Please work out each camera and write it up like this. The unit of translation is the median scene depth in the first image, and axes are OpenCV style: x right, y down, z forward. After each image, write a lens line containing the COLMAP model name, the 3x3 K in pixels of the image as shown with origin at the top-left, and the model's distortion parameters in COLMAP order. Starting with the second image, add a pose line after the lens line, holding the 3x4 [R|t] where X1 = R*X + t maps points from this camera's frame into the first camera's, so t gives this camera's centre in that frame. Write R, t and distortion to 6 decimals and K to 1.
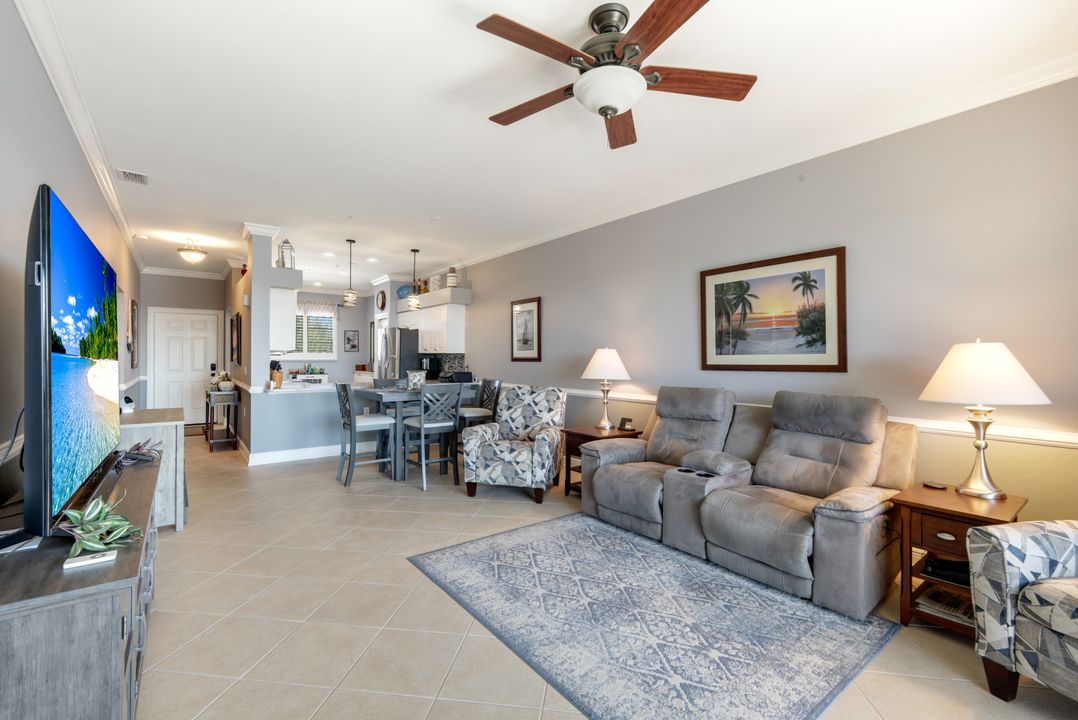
lens RADIAL K [[466.3, 0, 543.0], [0, 466.3, 356.9], [0, 0, 1]] dist [0.000601, -0.000128]
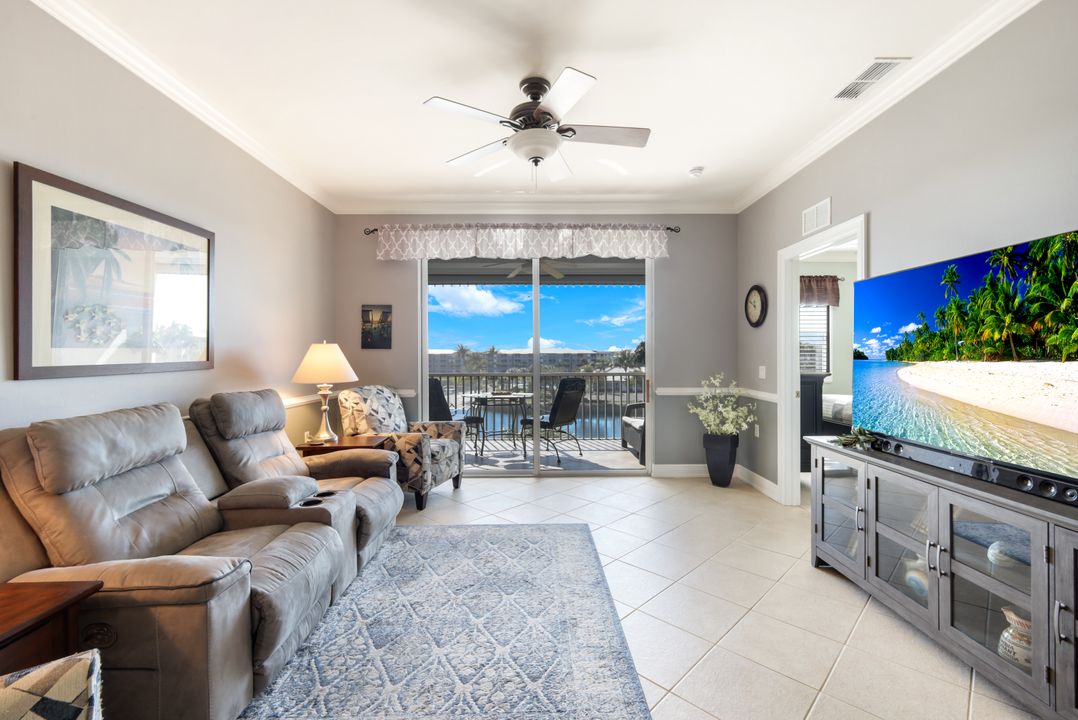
lens RADIAL K [[463.0, 0, 542.4], [0, 463.0, 356.2], [0, 0, 1]] dist [0.002526, 0.000388]
pose [[-0.796920, -0.006893, 0.604045, -0.302128], [-0.006208, 0.999976, 0.003222, 0.000391], [-0.604053, -0.001182, -0.796943, 0.938118]]
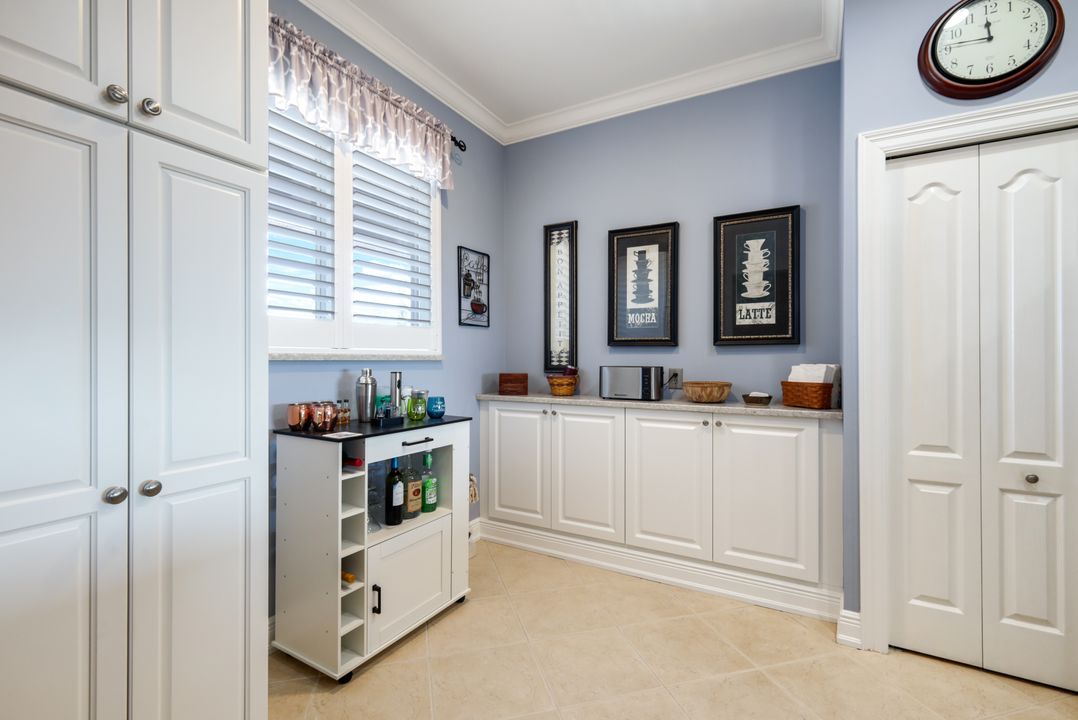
lens RADIAL K [[473.0, 0, 541.1], [0, 473.0, 356.6], [0, 0, 1]] dist [0.002754, 0.000291]
pose [[0.924445, -0.003814, 0.381296, -1.183859], [0.003036, 0.999992, 0.002642, 0.014603], [-0.381303, -0.001285, 0.924449, 1.787928]]
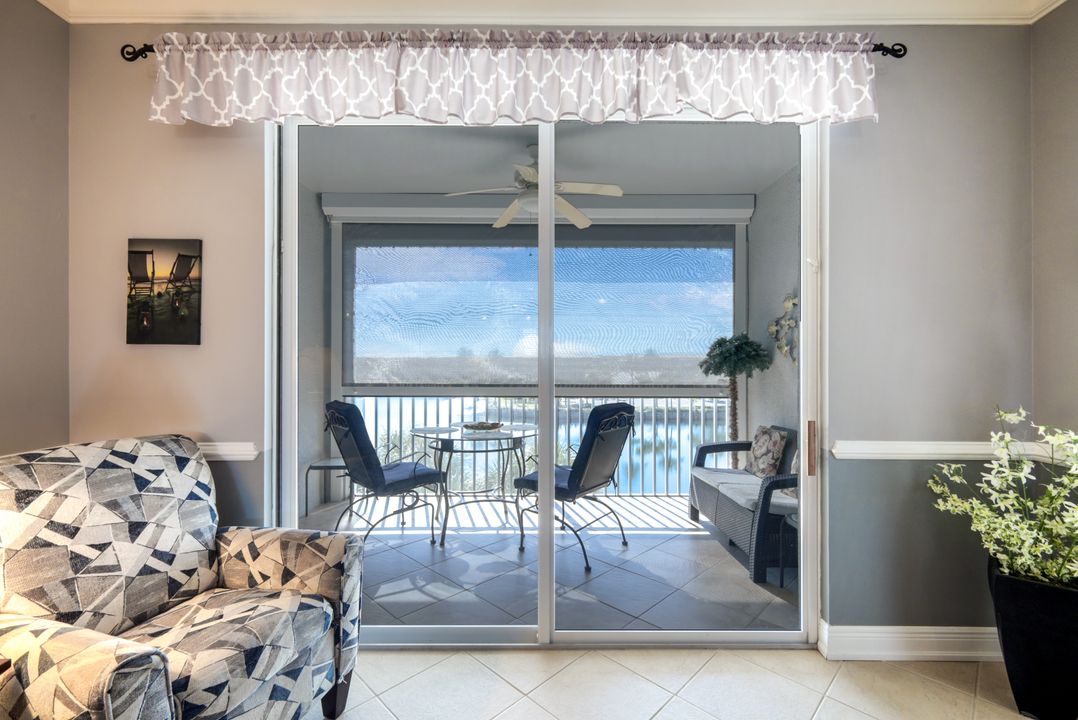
lens RADIAL K [[466.3, 0, 543.0], [0, 466.3, 356.9], [0, 0, 1]] dist [0.000601, -0.000128]
pose [[-0.792973, -0.006245, 0.609225, 0.079639], [-0.010888, 0.999933, -0.003922, -0.000740], [-0.609160, -0.009744, -0.792988, 0.458007]]
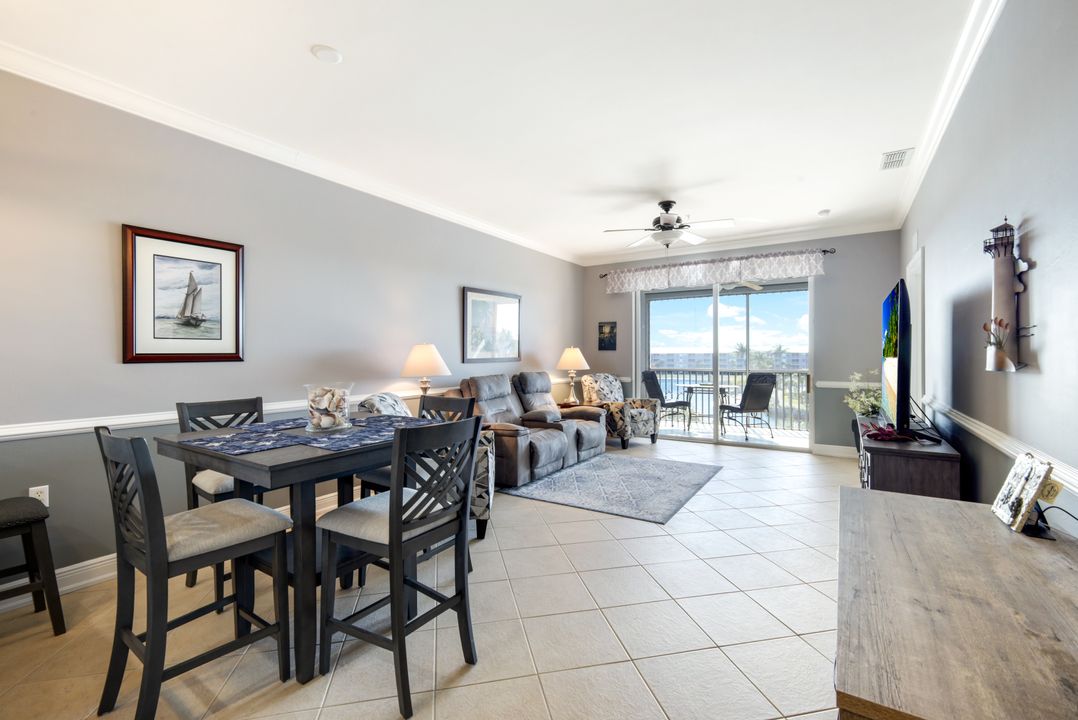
lens RADIAL K [[466.3, 0, 543.0], [0, 466.3, 356.9], [0, 0, 1]] dist [0.000601, -0.000128]
pose [[-0.334509, -0.011497, 0.942323, -0.844445], [-0.004900, 0.999933, 0.010460, -0.003428], [-0.942380, -0.001119, -0.334543, 1.093086]]
